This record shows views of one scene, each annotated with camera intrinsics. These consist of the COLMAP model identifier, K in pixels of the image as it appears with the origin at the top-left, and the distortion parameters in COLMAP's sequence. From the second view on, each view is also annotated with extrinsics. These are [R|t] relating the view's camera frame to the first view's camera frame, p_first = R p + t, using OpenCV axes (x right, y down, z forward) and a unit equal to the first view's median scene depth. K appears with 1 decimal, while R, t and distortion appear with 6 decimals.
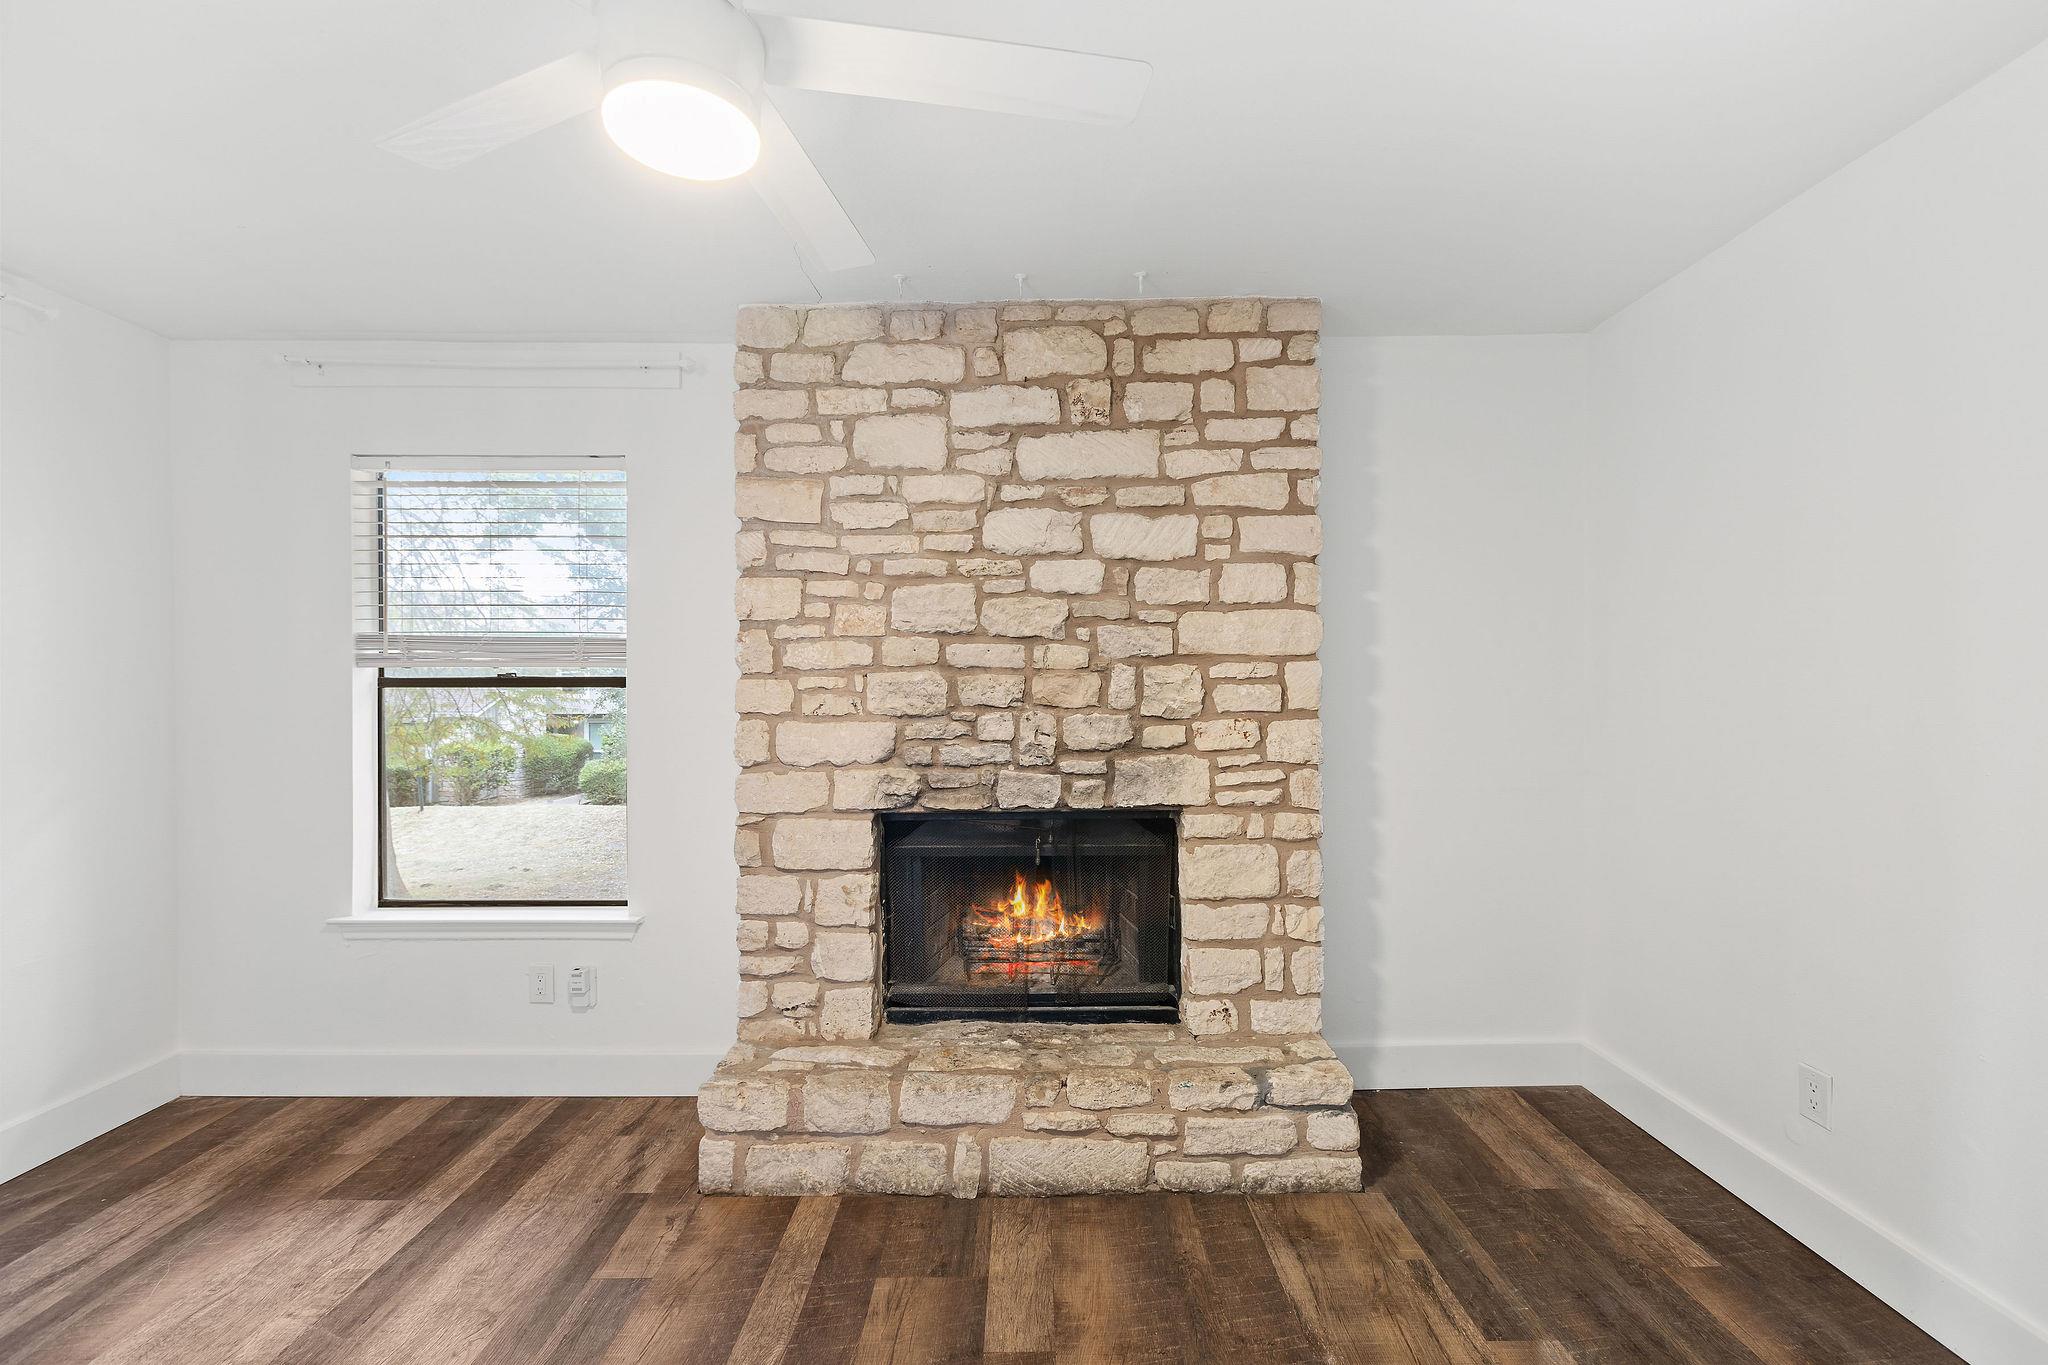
lens RADIAL K [[904.0, 0, 1036.8], [0, 904.0, 688.4], [0, 0, 1]] dist [-0.002395, 0.000026]
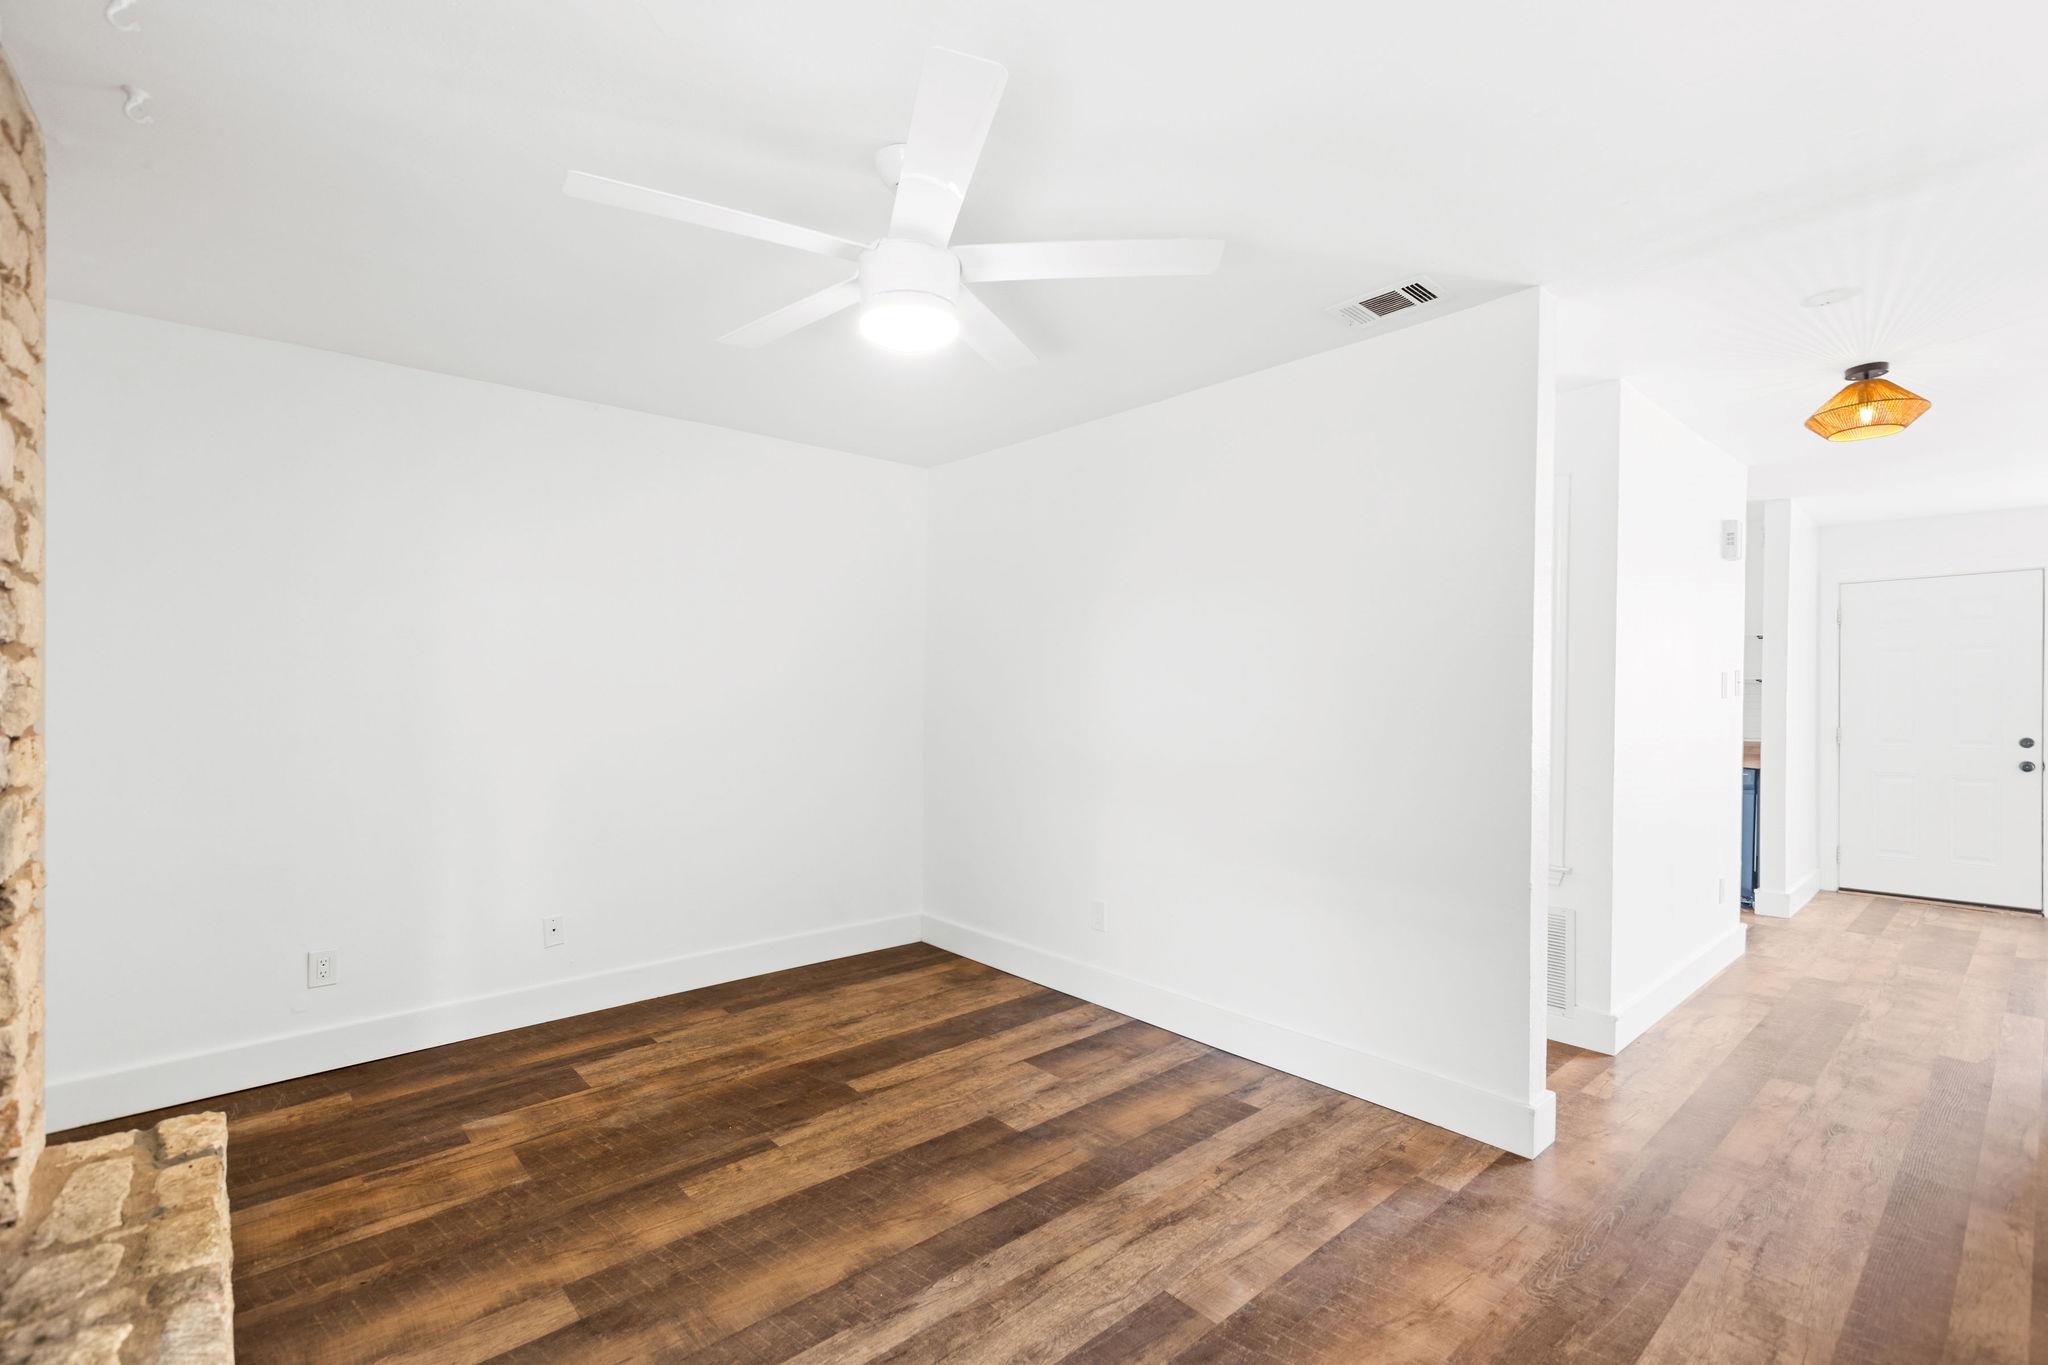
lens RADIAL K [[922.0, 0, 1029.6], [0, 922.0, 703.9], [0, 0, 1]] dist [0.003104, -0.000122]
pose [[-0.660538, -0.005980, 0.750769, -0.816338], [0.007212, 0.999872, 0.014310, 0.003501], [-0.750758, 0.014866, -0.660410, 0.881802]]
